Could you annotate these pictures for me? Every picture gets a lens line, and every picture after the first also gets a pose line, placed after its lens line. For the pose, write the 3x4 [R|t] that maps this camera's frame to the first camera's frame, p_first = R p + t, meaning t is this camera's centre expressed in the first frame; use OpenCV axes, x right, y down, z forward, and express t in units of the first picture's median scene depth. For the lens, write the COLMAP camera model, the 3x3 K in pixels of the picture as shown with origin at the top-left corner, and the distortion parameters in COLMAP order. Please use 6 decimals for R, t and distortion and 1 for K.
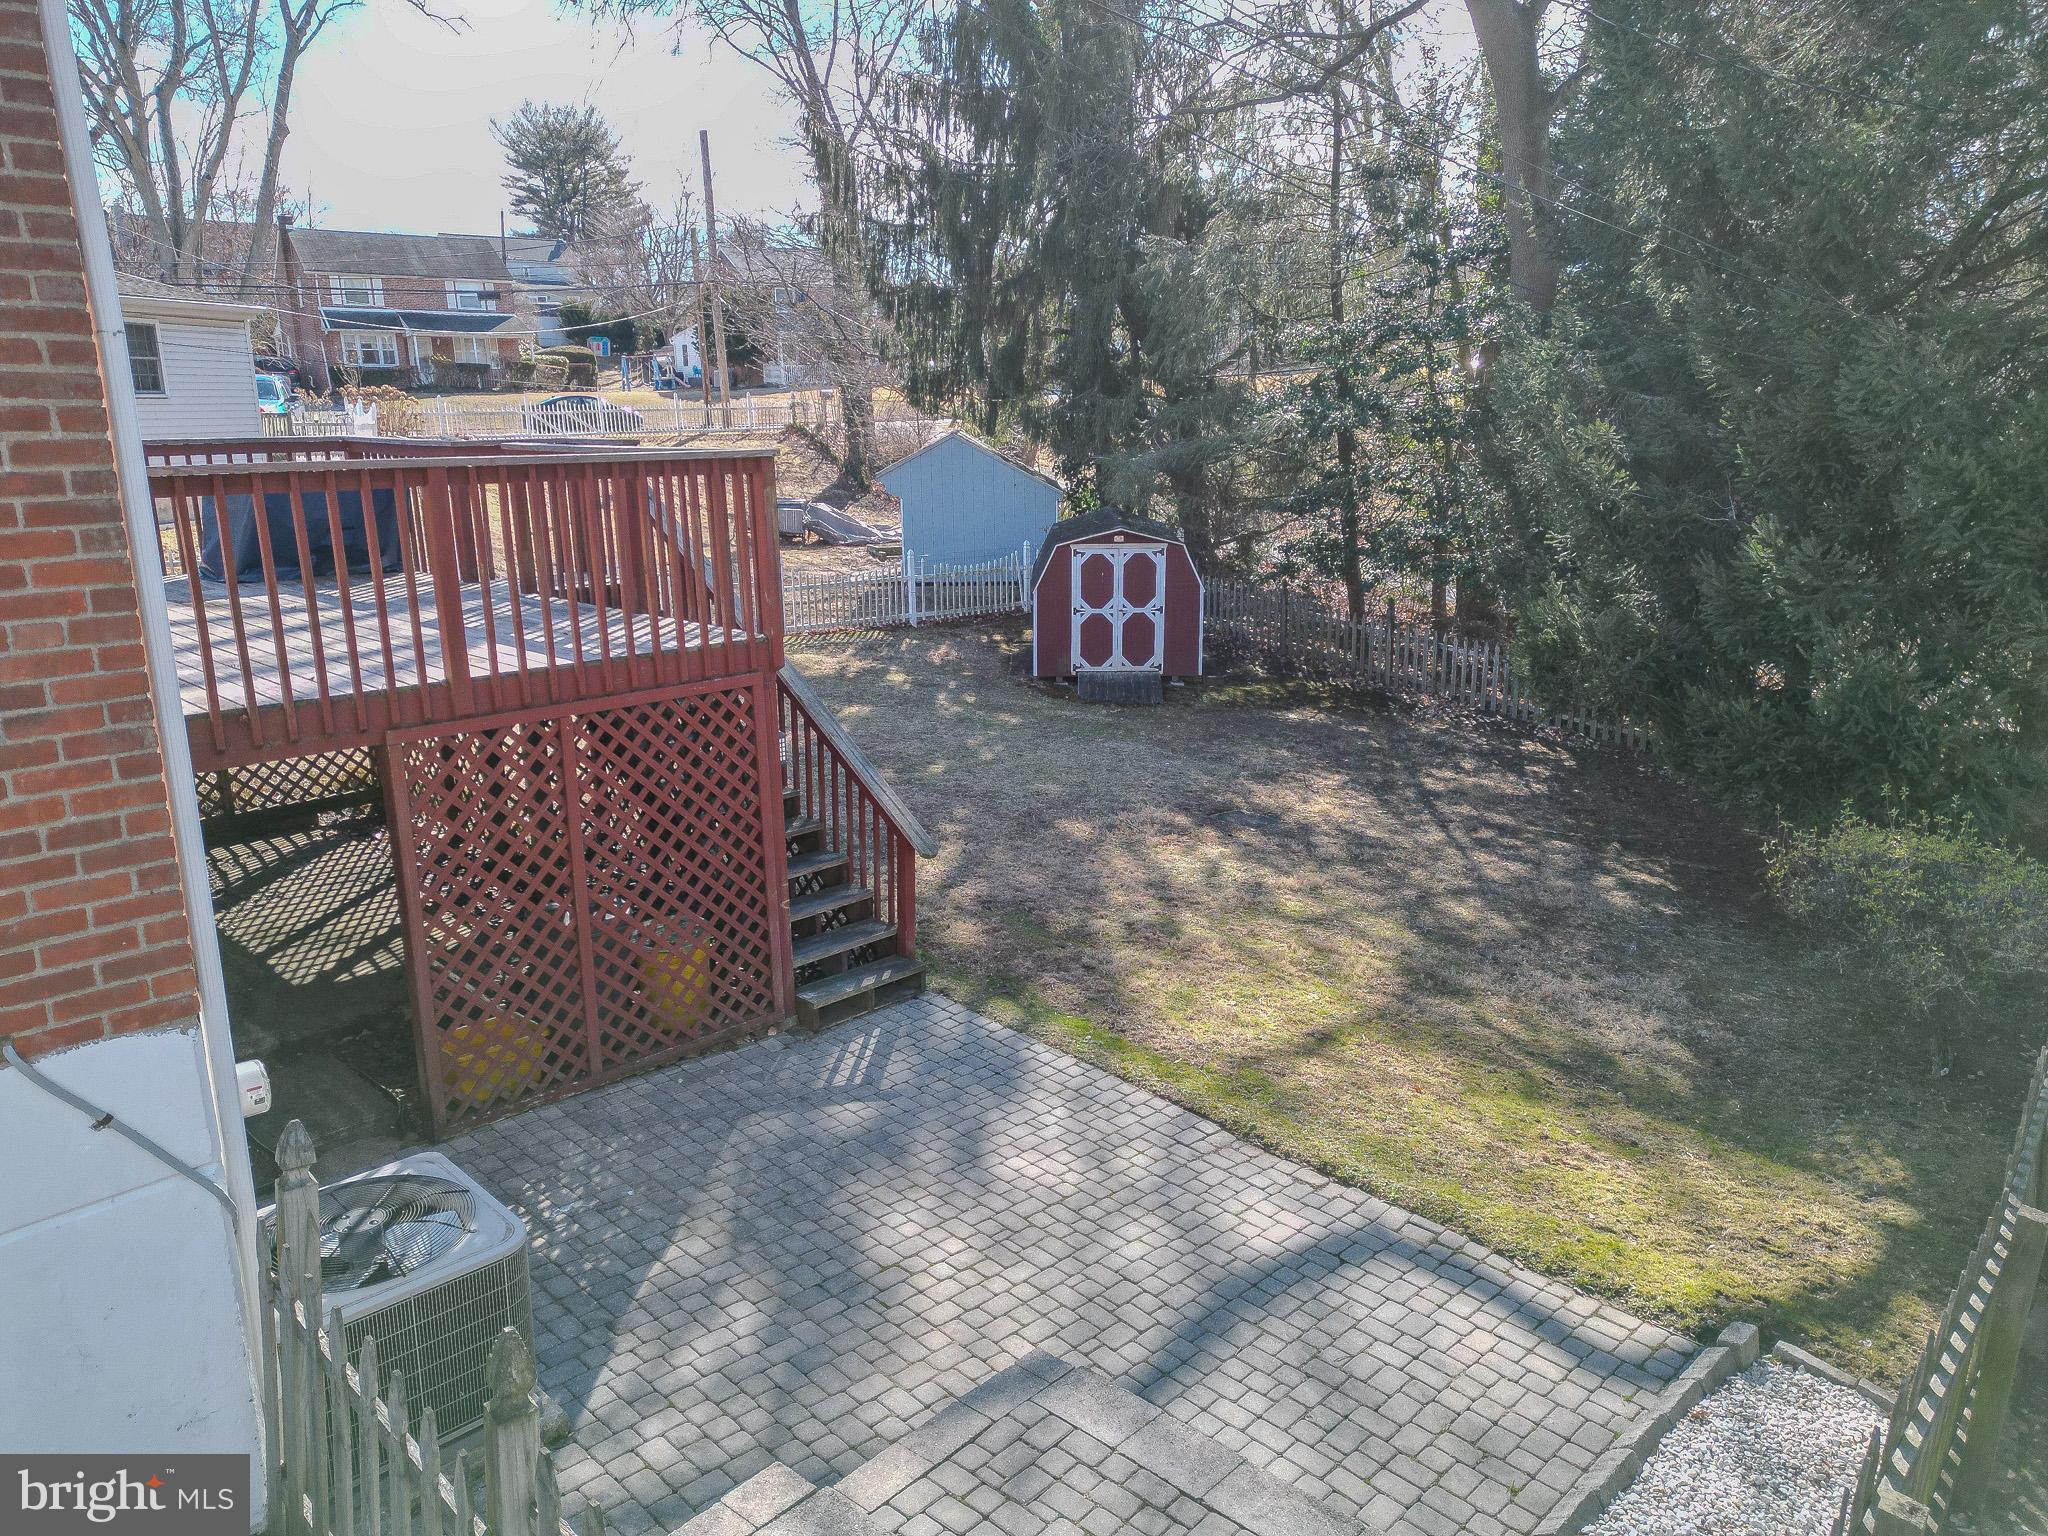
lens RADIAL K [[1420.1, 0, 1031.5], [0, 1420.1, 762.2], [0, 0, 1]] dist [0.096788, -0.087967]
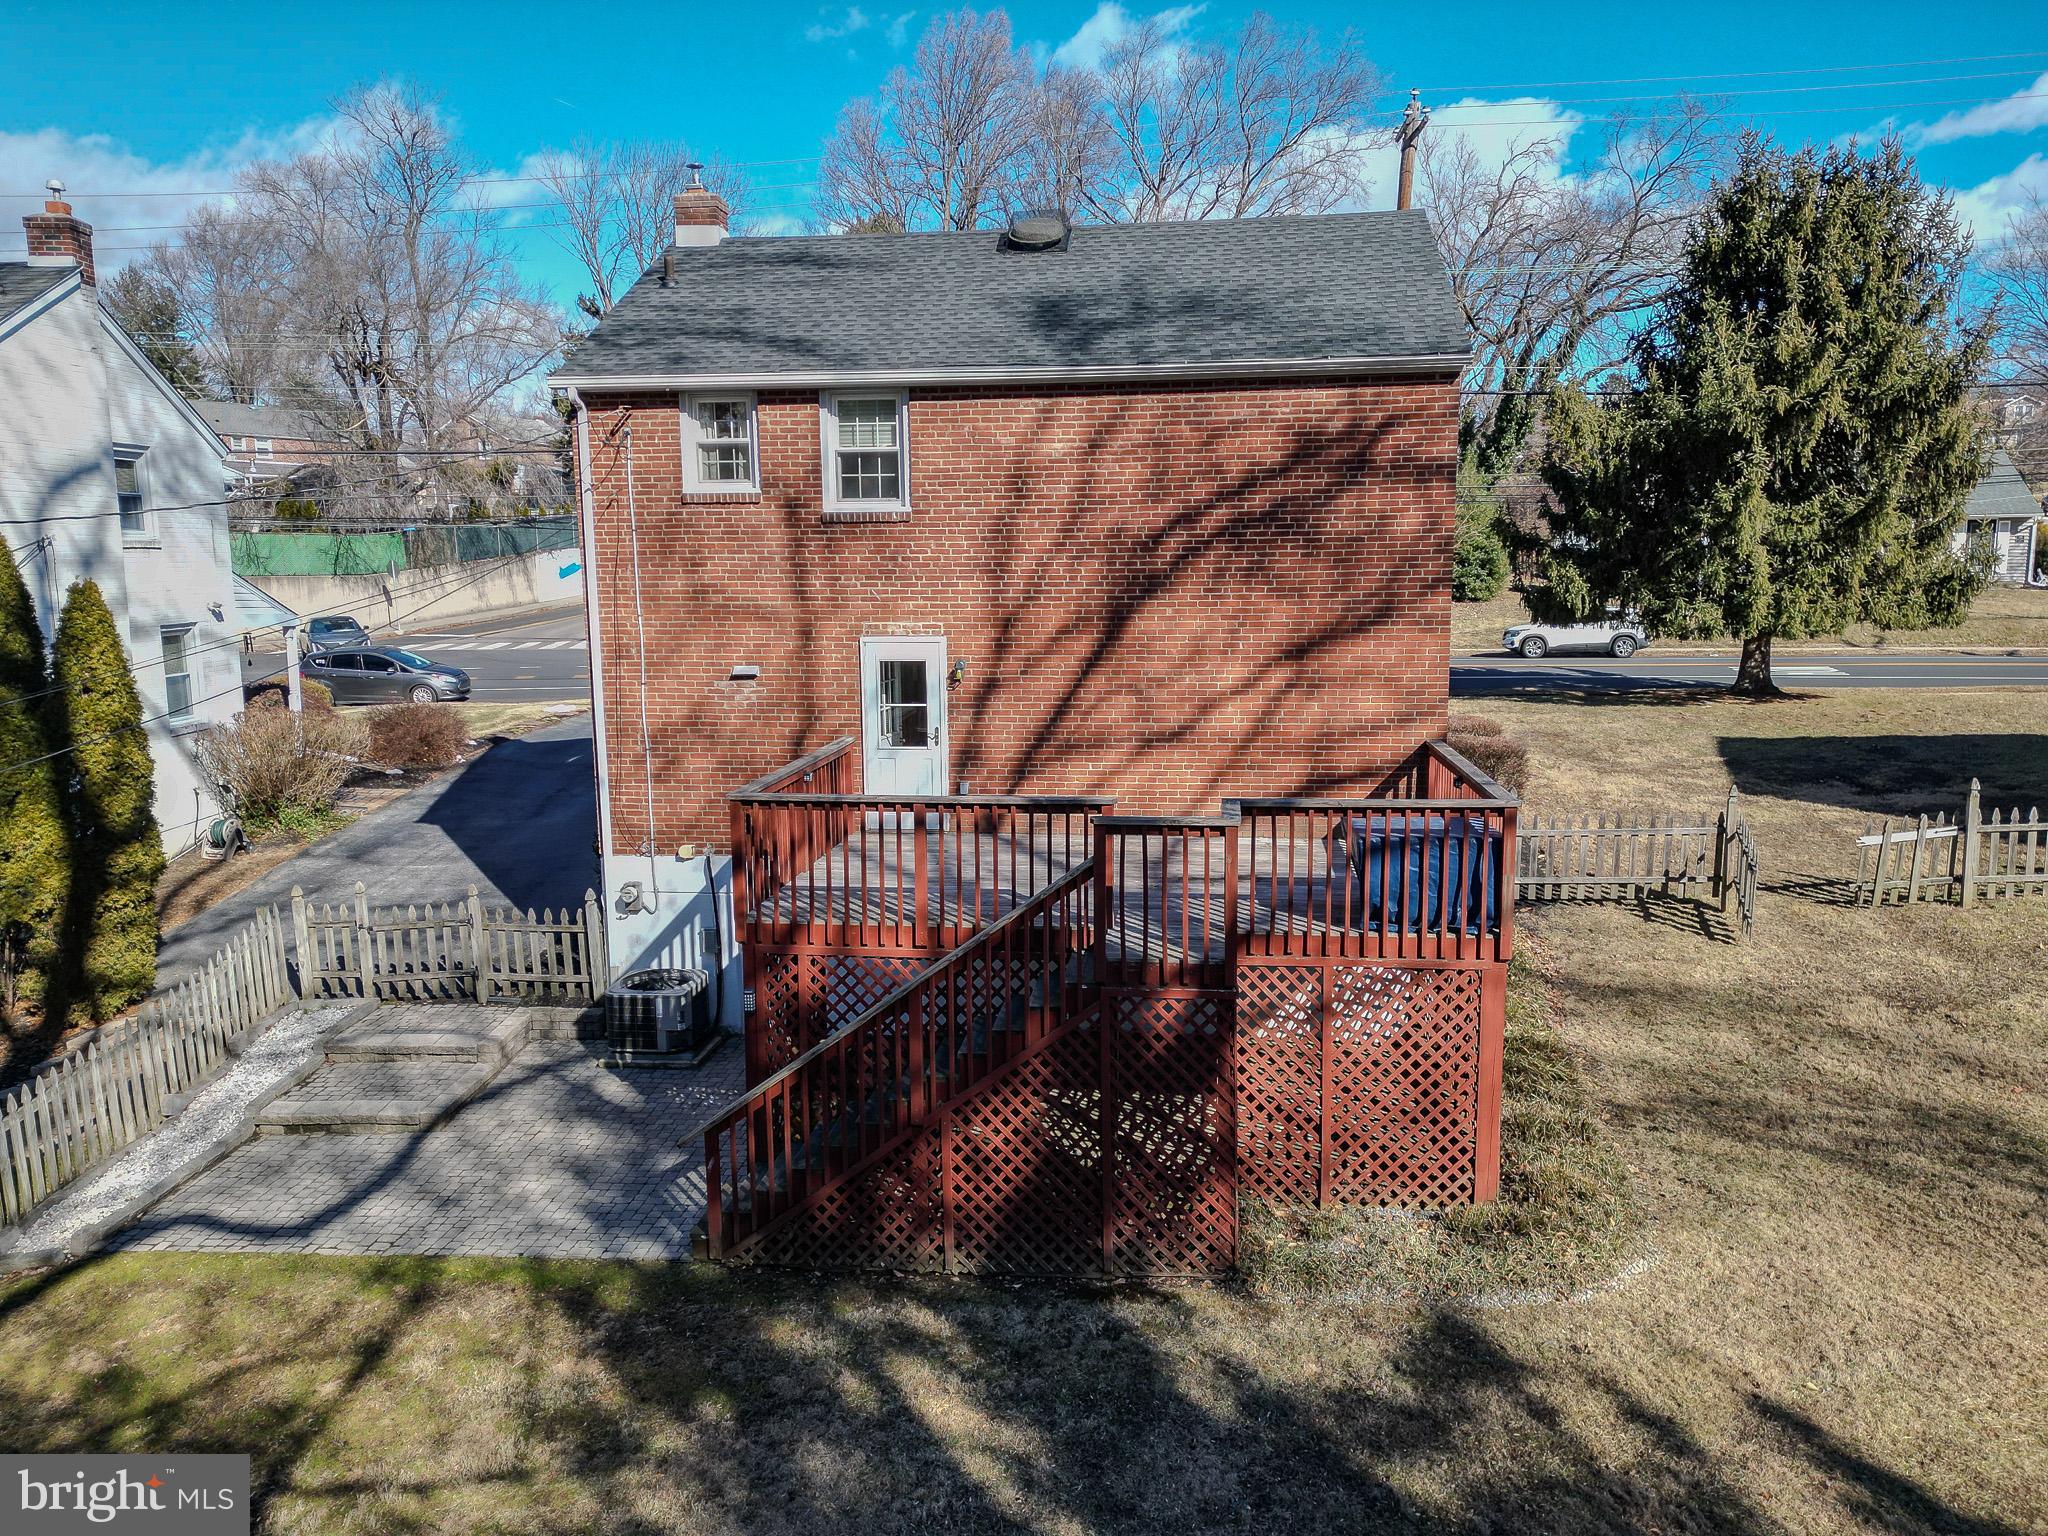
lens RADIAL K [[1420.1, 0, 1031.5], [0, 1420.1, 762.2], [0, 0, 1]] dist [0.096788, -0.087967]
pose [[-0.782257, 0.099527, -0.614953, 0.415471], [-0.144703, 0.931124, 0.334768, -0.633771], [0.605916, 0.350860, -0.713977, 1.837764]]
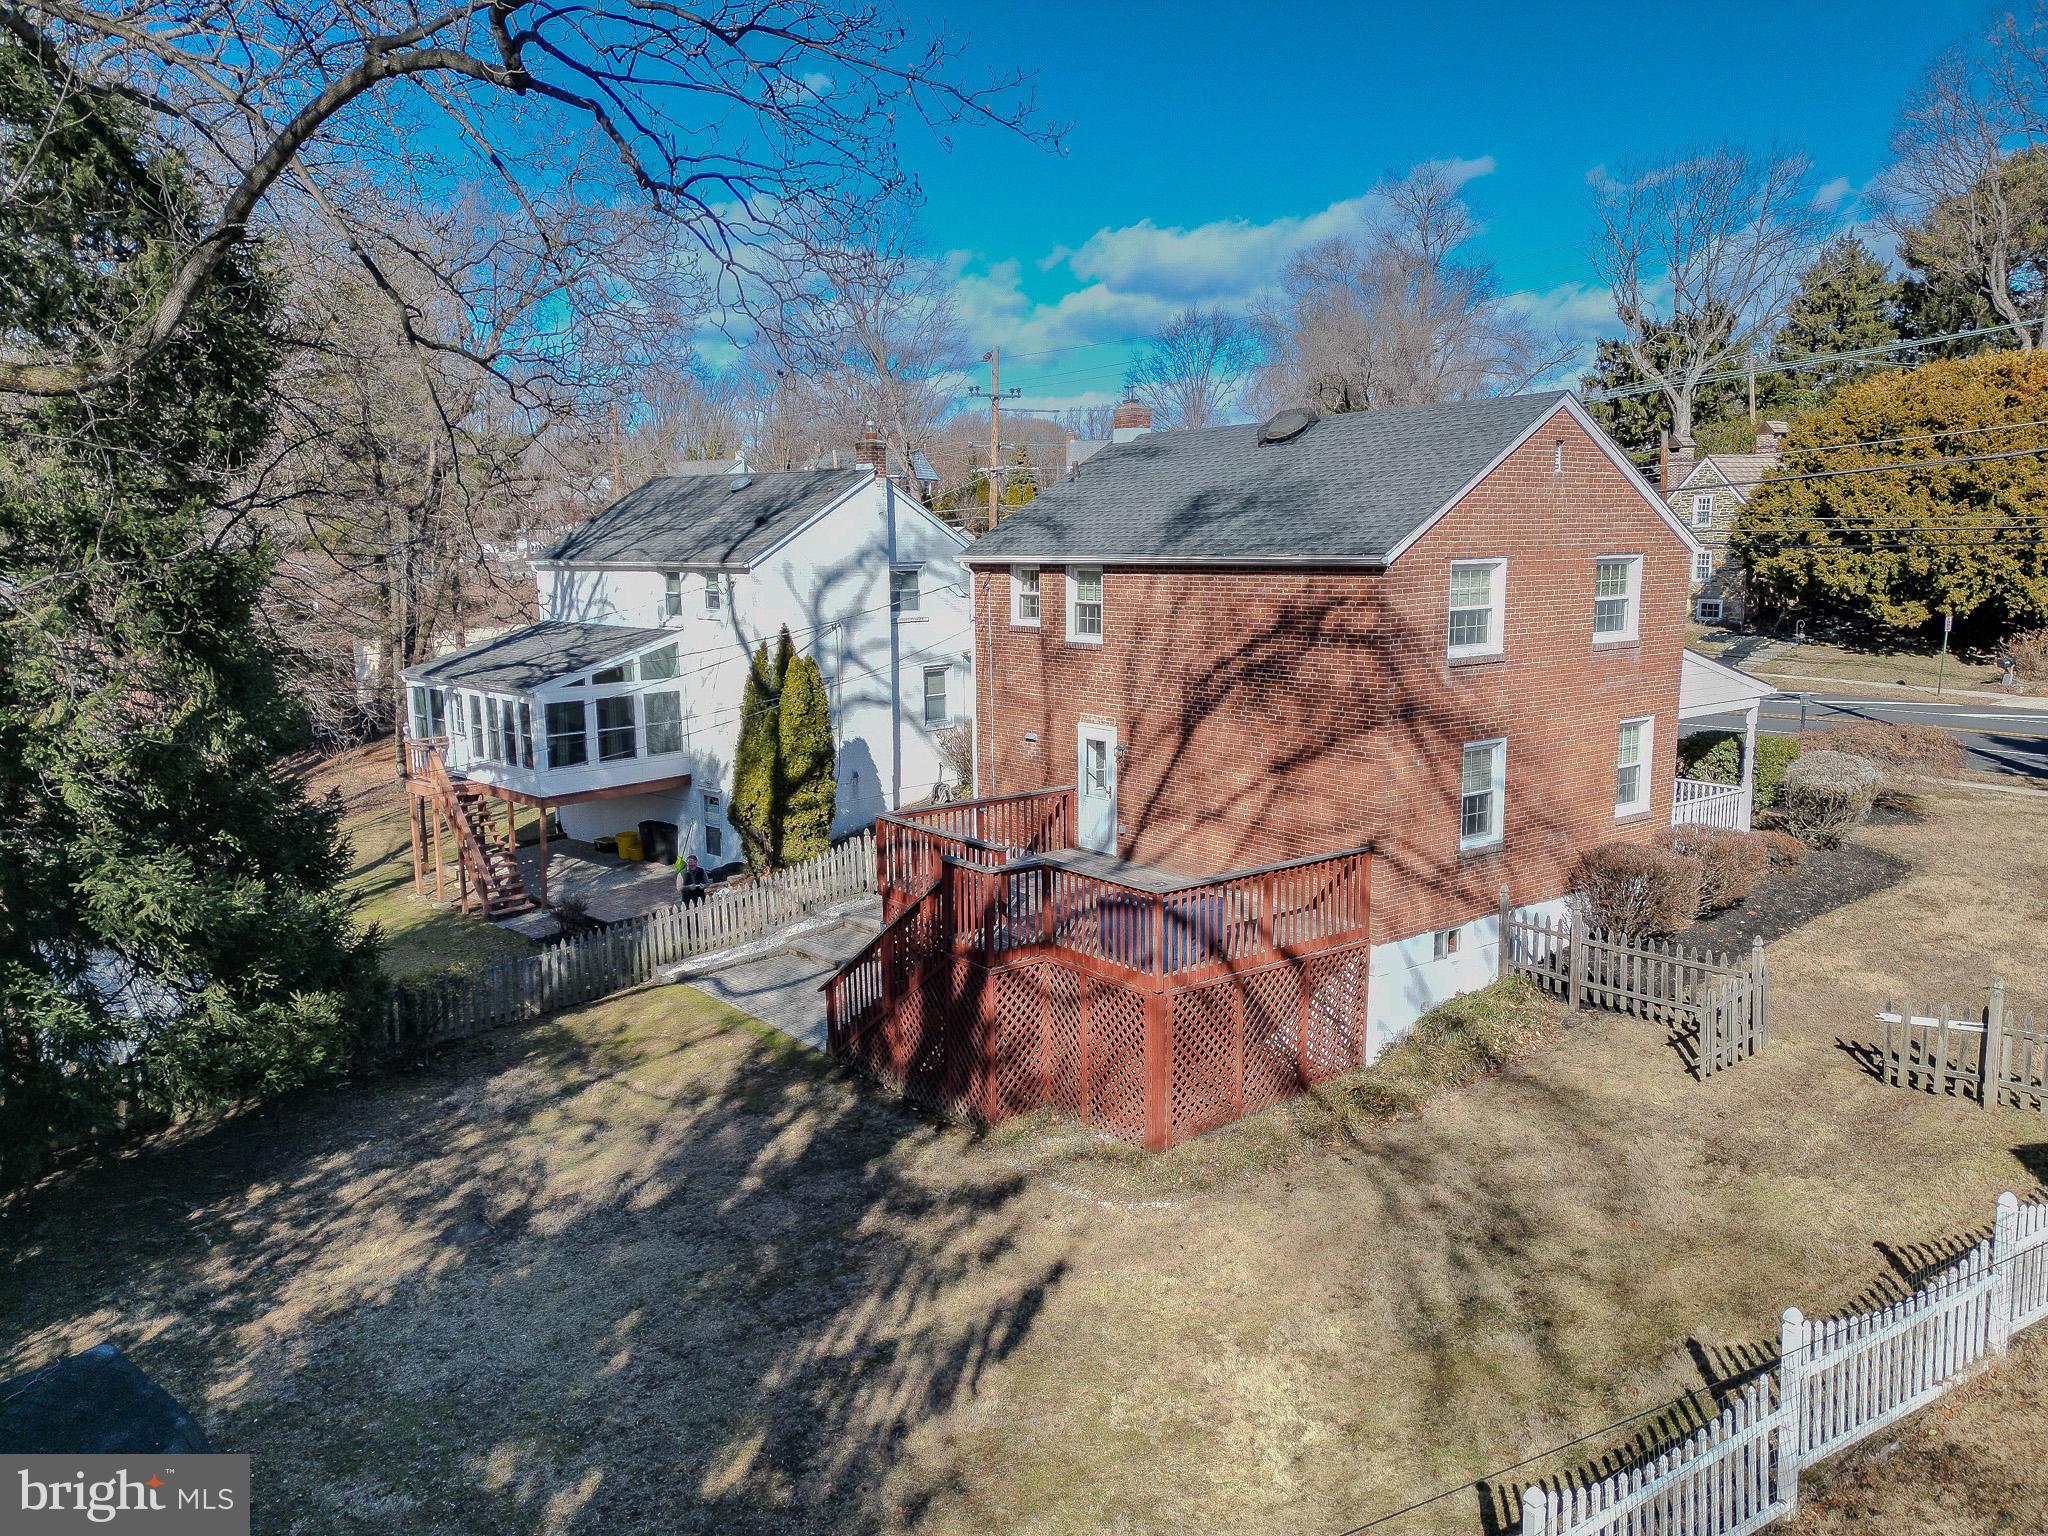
lens RADIAL K [[1420.1, 0, 1031.5], [0, 1420.1, 762.2], [0, 0, 1]] dist [0.096788, -0.087967]
pose [[-0.992539, -0.000266, 0.121924, -0.650748], [0.048590, 0.916294, 0.397549, -1.118465], [-0.111824, 0.400507, -0.909445, 2.796070]]
